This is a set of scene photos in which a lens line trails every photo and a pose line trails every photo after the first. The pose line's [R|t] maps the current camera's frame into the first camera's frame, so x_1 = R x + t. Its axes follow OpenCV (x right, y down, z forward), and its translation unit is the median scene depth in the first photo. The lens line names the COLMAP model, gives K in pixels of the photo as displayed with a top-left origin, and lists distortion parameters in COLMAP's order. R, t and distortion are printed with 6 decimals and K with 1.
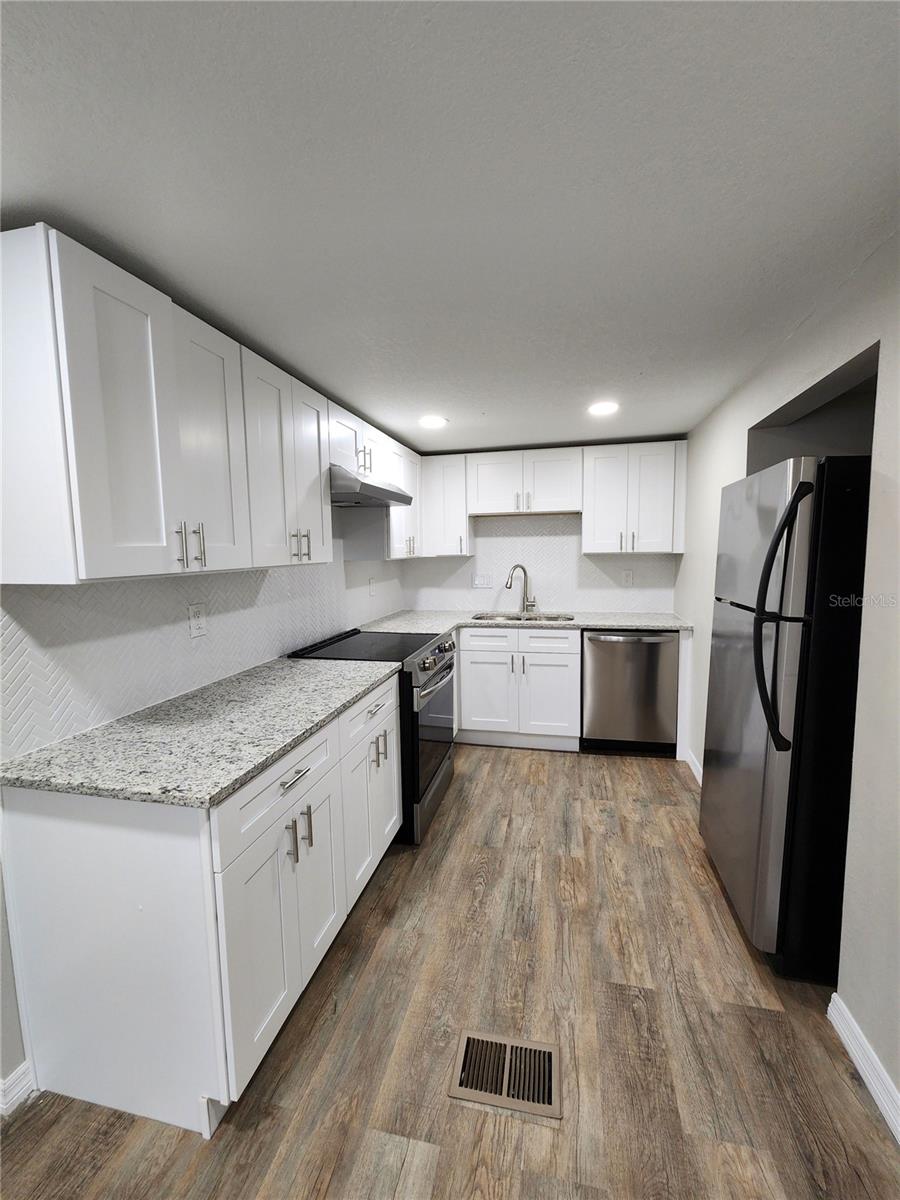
lens RADIAL K [[492.2, 0, 450.0], [0, 492.2, 600.0], [0, 0, 1]] dist [-0.001797, -0.000283]
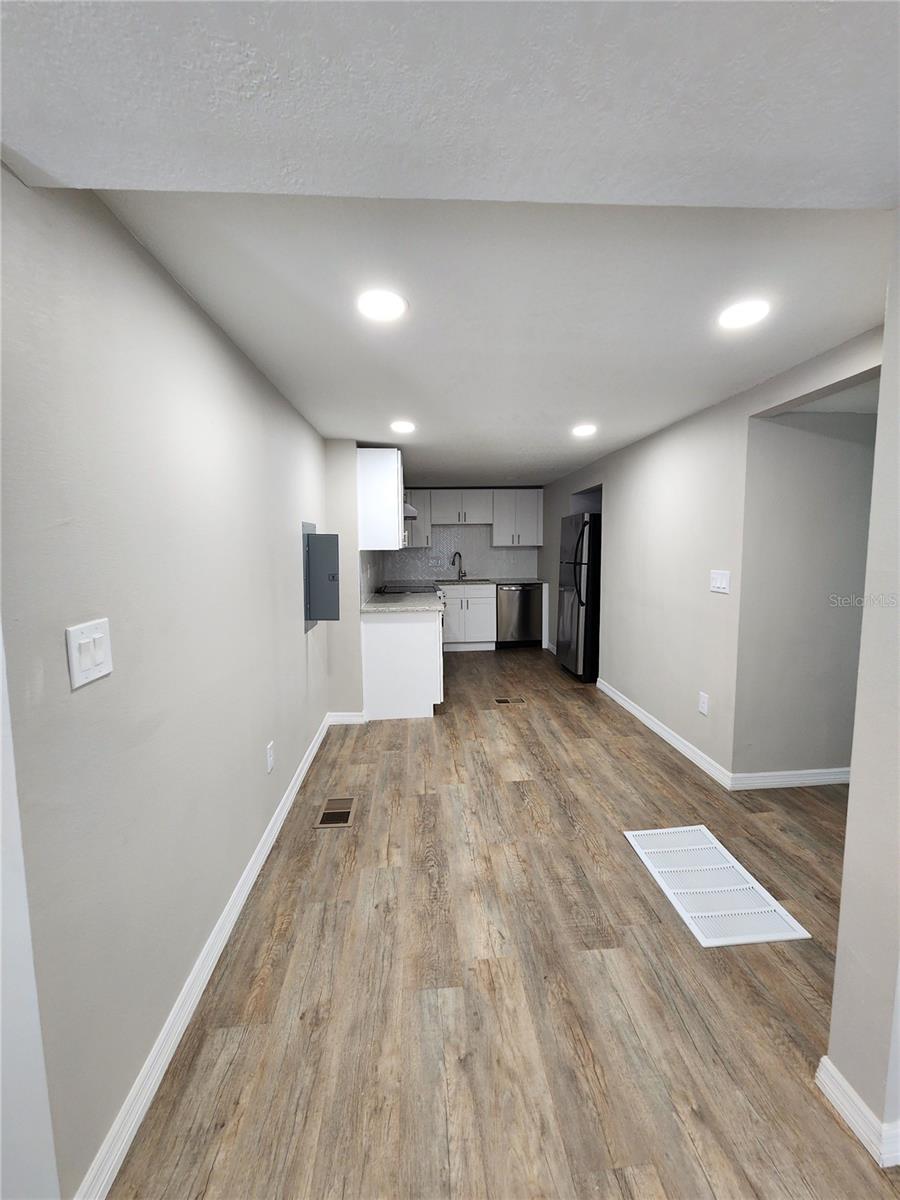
lens RADIAL K [[492.2, 0, 450.0], [0, 492.2, 600.0], [0, 0, 1]] dist [-0.001797, -0.000283]
pose [[0.954242, -0.025343, 0.297959, -0.782194], [0.024590, 0.999678, 0.006278, 0.166134], [-0.298022, 0.001336, 0.954558, -1.281696]]
